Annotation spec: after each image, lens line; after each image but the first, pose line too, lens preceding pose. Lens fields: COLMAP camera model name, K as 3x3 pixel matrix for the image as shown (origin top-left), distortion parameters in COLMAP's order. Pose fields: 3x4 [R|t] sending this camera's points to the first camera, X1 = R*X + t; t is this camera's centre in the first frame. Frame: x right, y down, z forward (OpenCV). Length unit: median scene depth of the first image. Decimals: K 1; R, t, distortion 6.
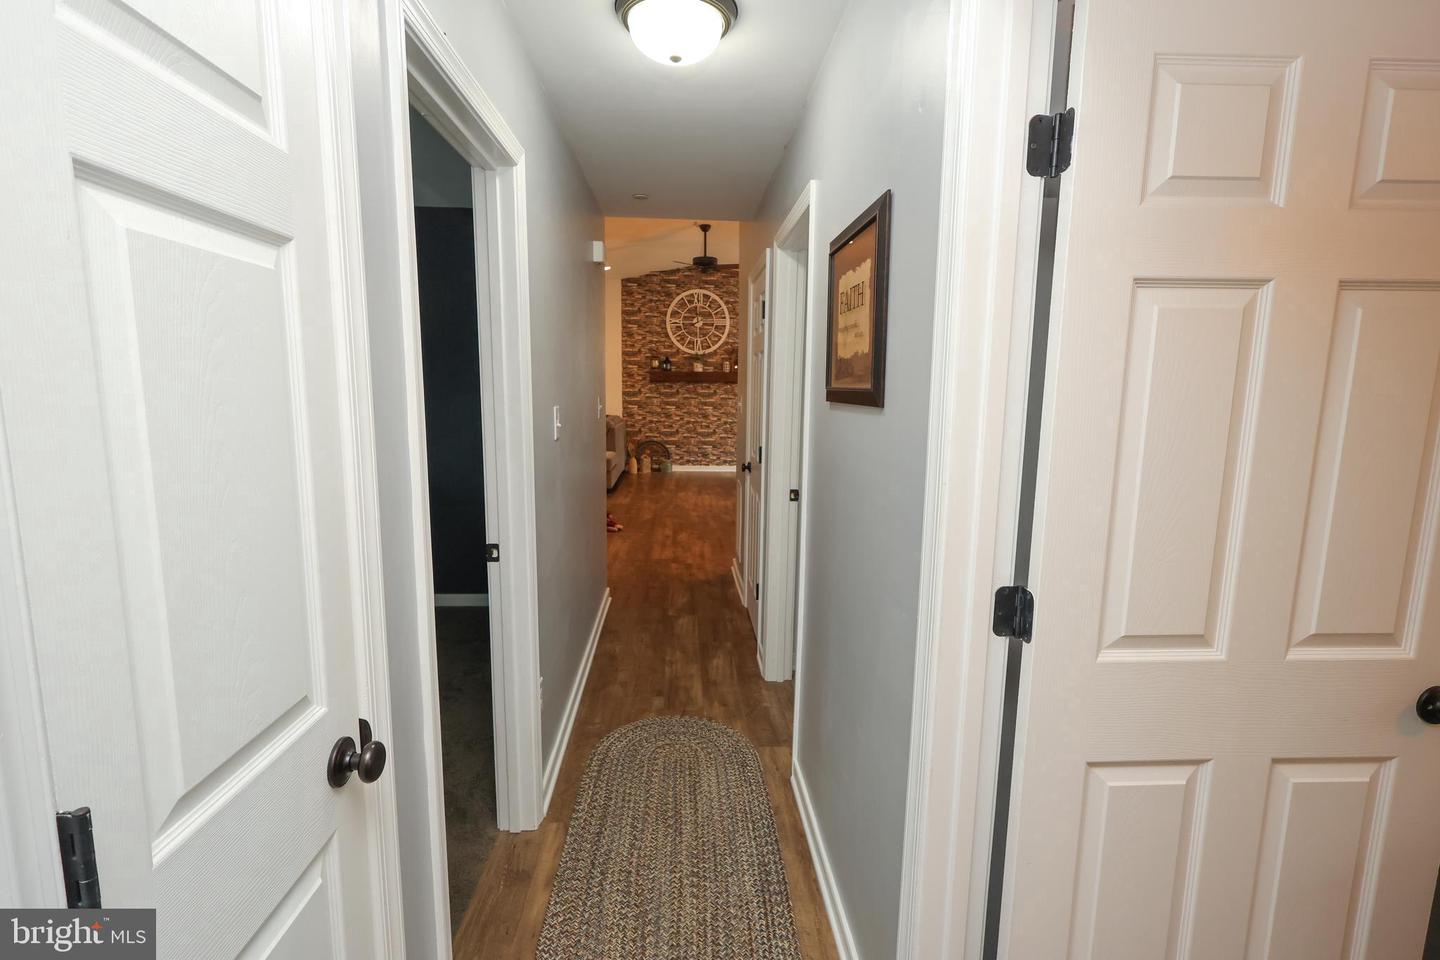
lens RADIAL K [[667.0, 0, 714.8], [0, 667.0, 482.4], [0, 0, 1]] dist [-0.000229, 0.000623]
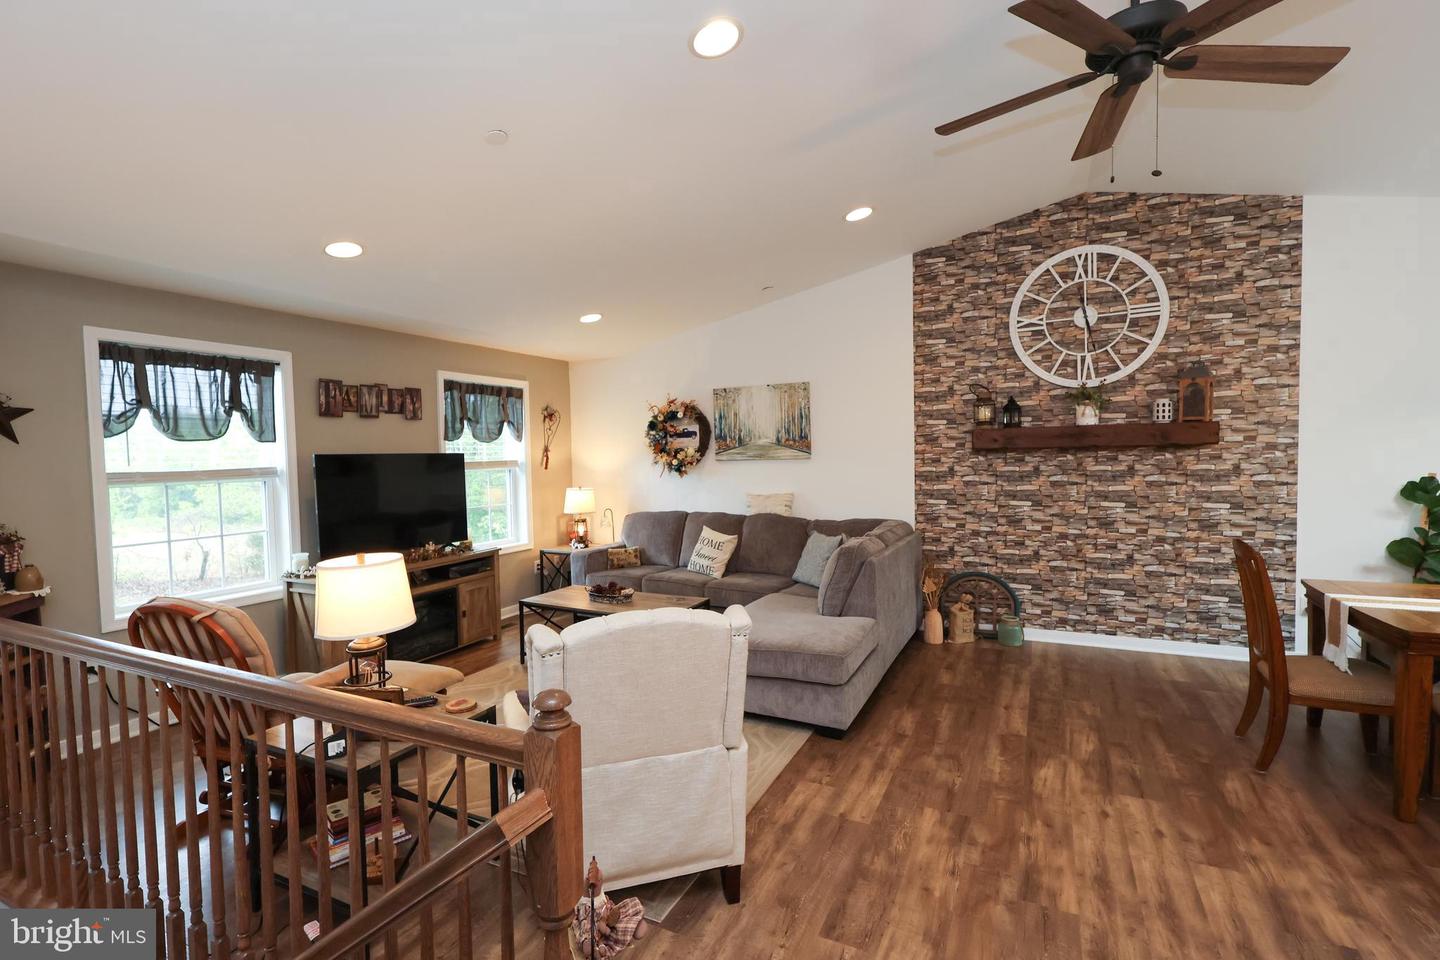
lens RADIAL K [[667.0, 0, 714.8], [0, 667.0, 482.4], [0, 0, 1]] dist [-0.000229, 0.000623]
pose [[0.875448, -0.010745, -0.483192, -0.027797], [-0.050208, 0.992322, -0.113034, -0.064651], [0.480697, 0.123216, 0.868187, 0.495766]]
